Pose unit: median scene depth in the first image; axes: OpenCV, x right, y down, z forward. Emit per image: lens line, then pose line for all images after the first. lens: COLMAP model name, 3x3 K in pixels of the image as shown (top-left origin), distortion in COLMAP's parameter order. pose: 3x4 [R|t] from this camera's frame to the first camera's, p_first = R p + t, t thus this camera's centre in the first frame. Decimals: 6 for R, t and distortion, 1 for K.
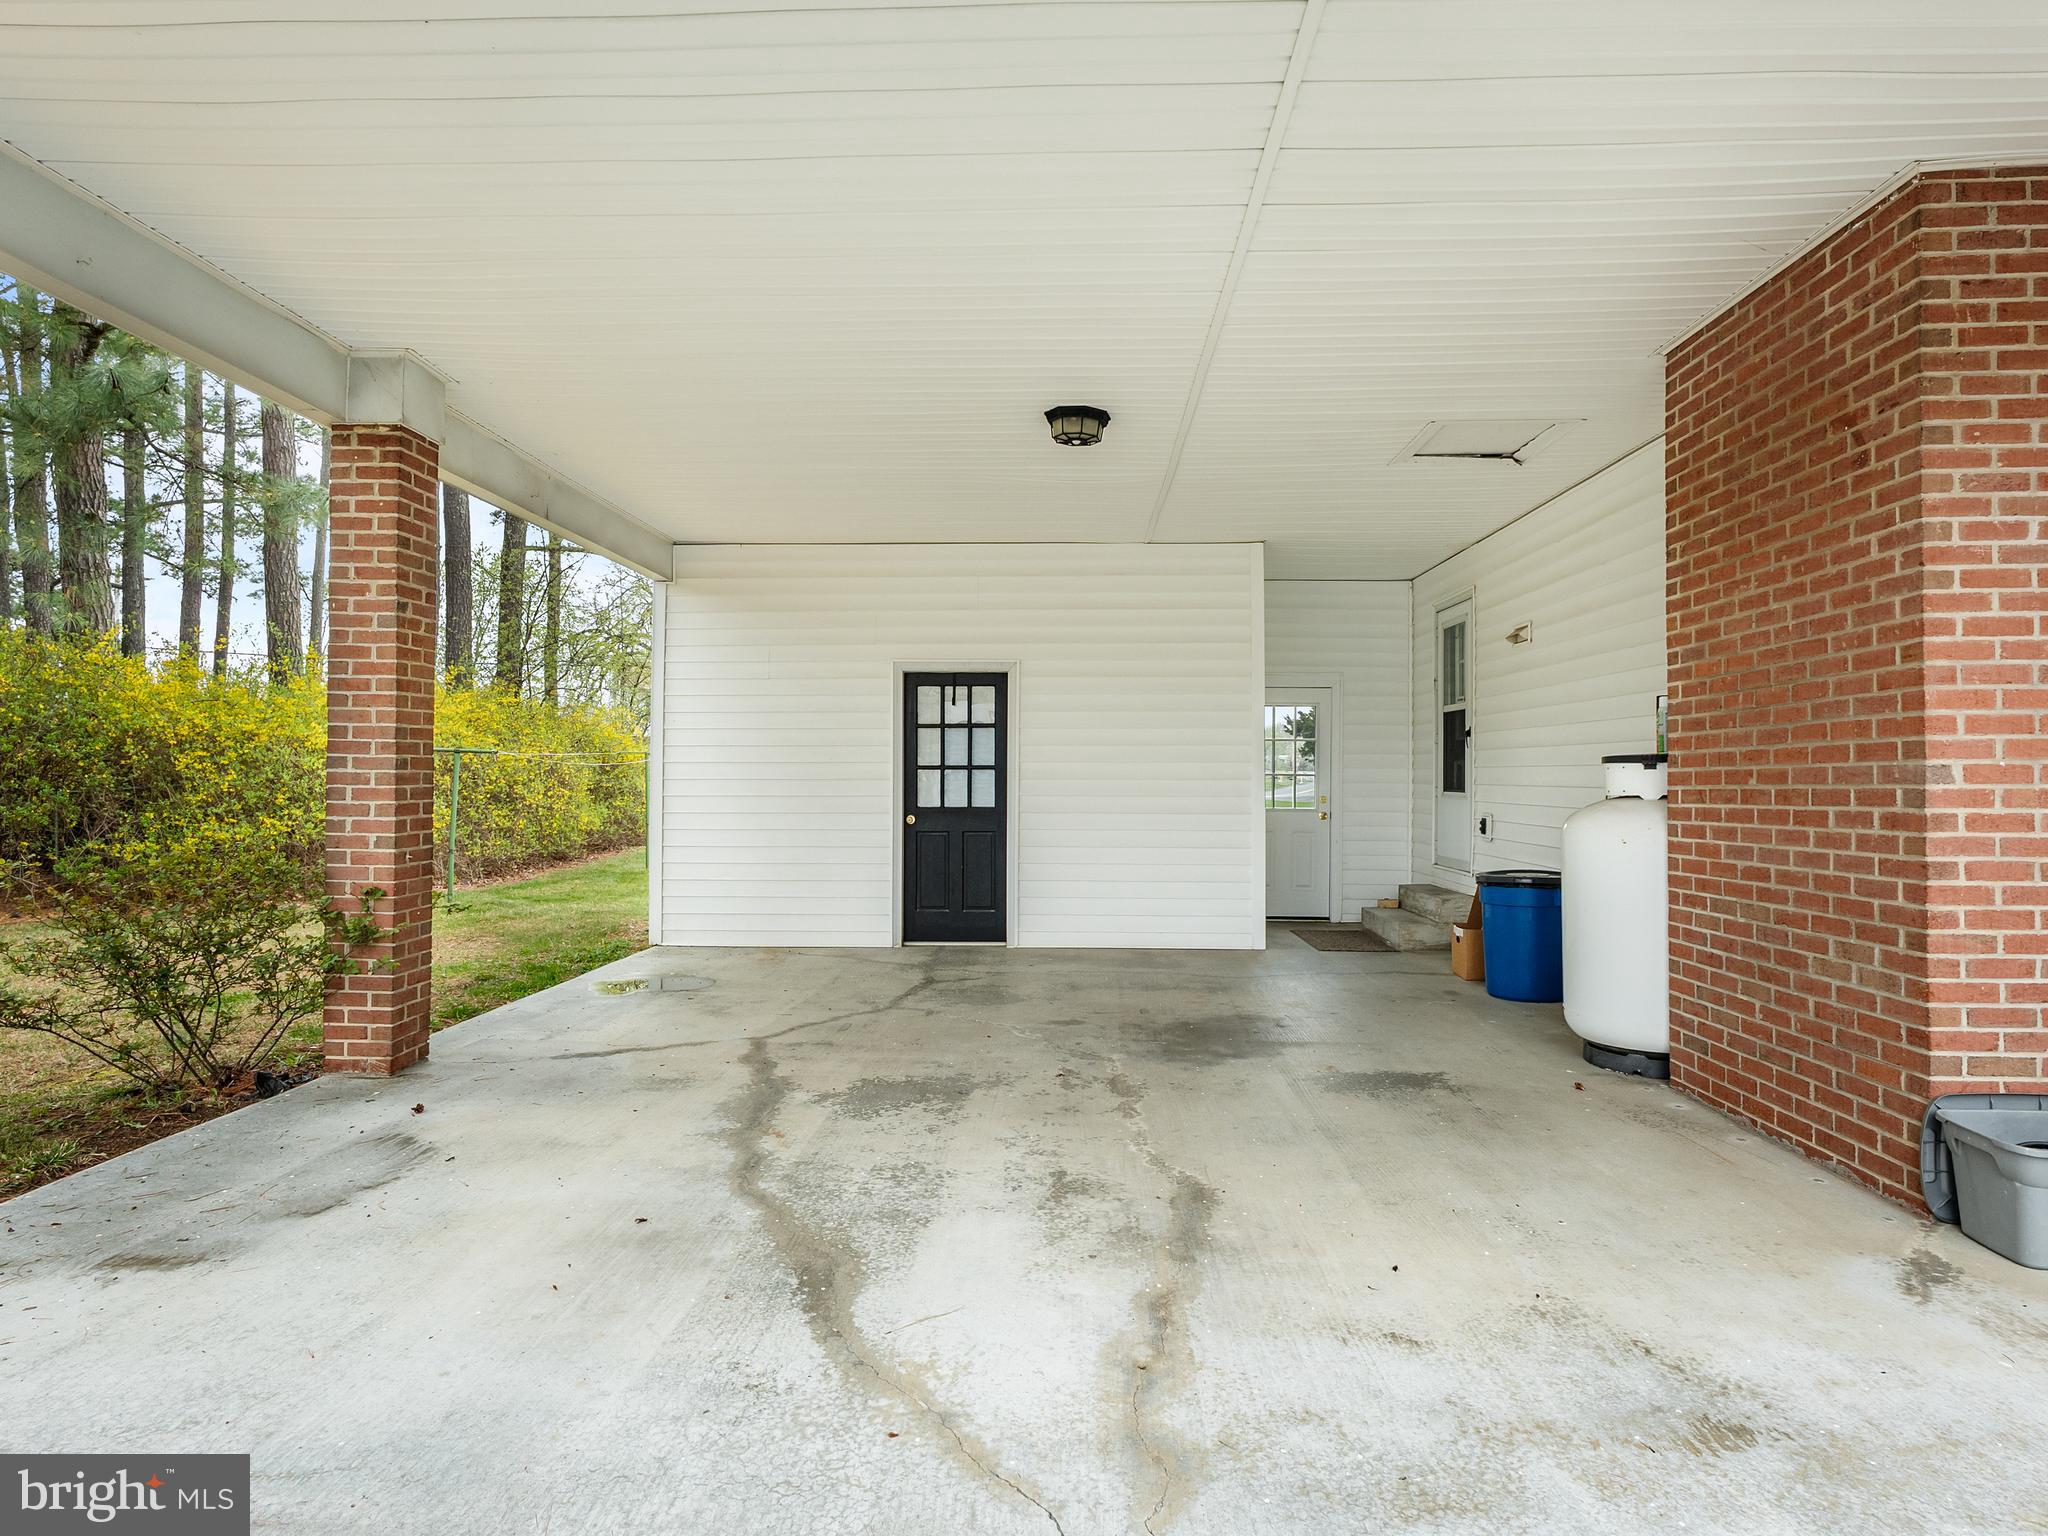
lens RADIAL K [[1157.5, 0, 1028.0], [0, 1157.5, 764.3], [0, 0, 1]] dist [-0.002238, 0.002023]
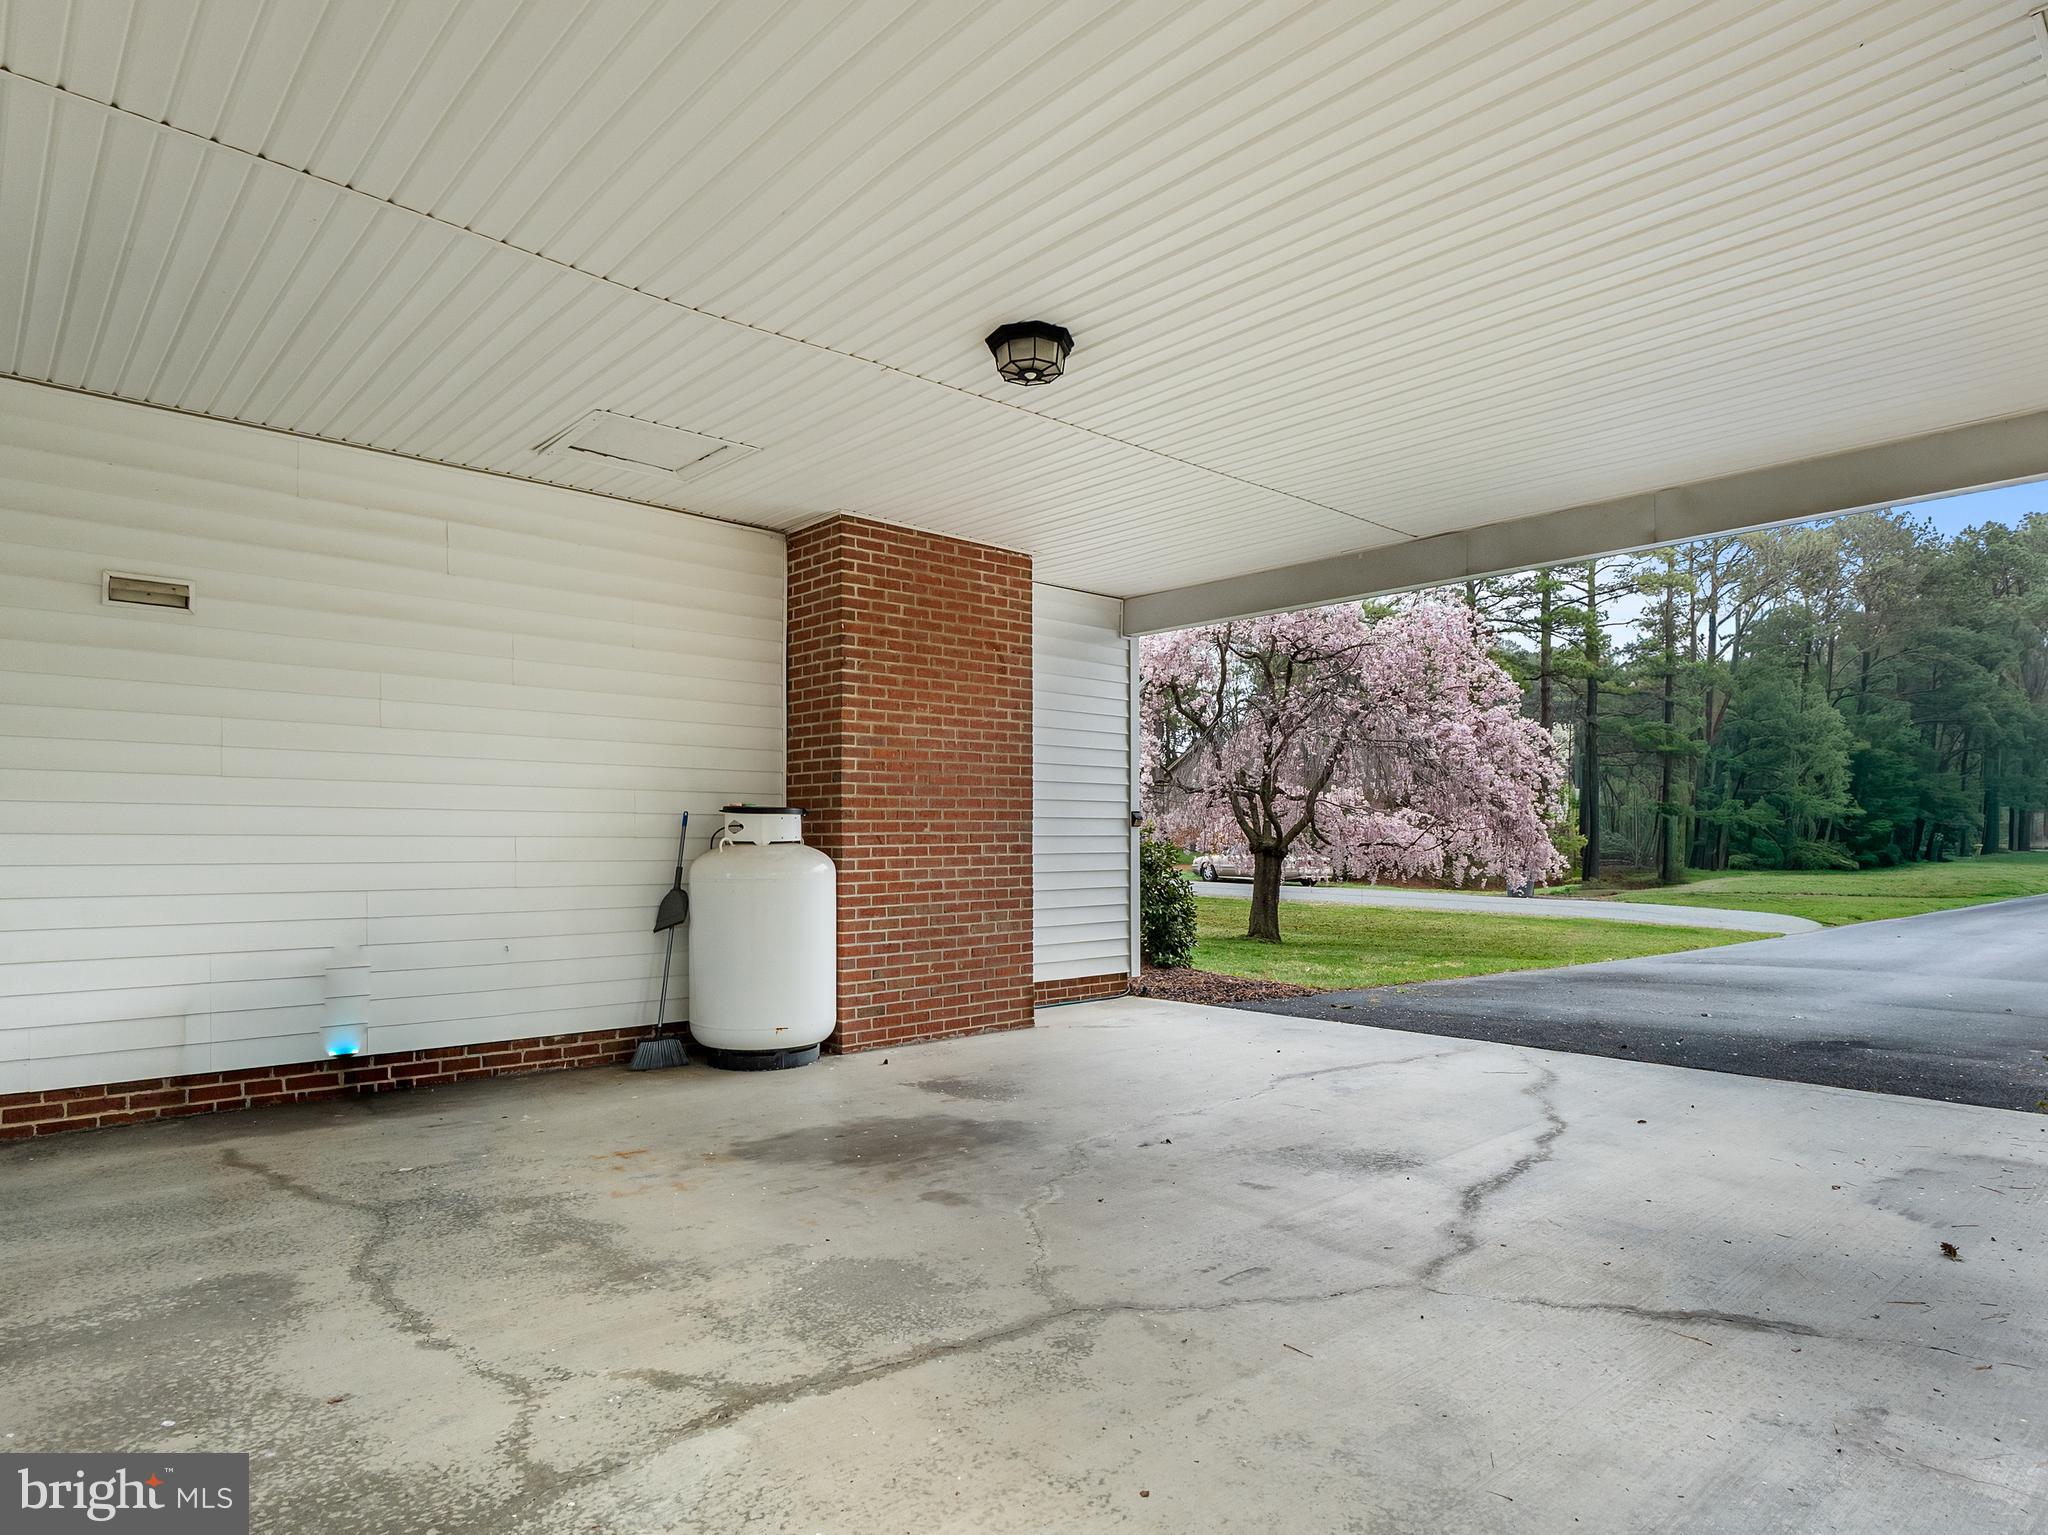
lens RADIAL K [[1199.1, 0, 1053.5], [0, 1199.1, 813.5], [0, 0, 1]] dist [0.001108, 0.000967]
pose [[-0.705610, 0.013949, 0.708463, -0.730285], [-0.009561, 0.999528, -0.029201, 0.041252], [-0.708536, -0.027378, -0.705143, 2.147057]]
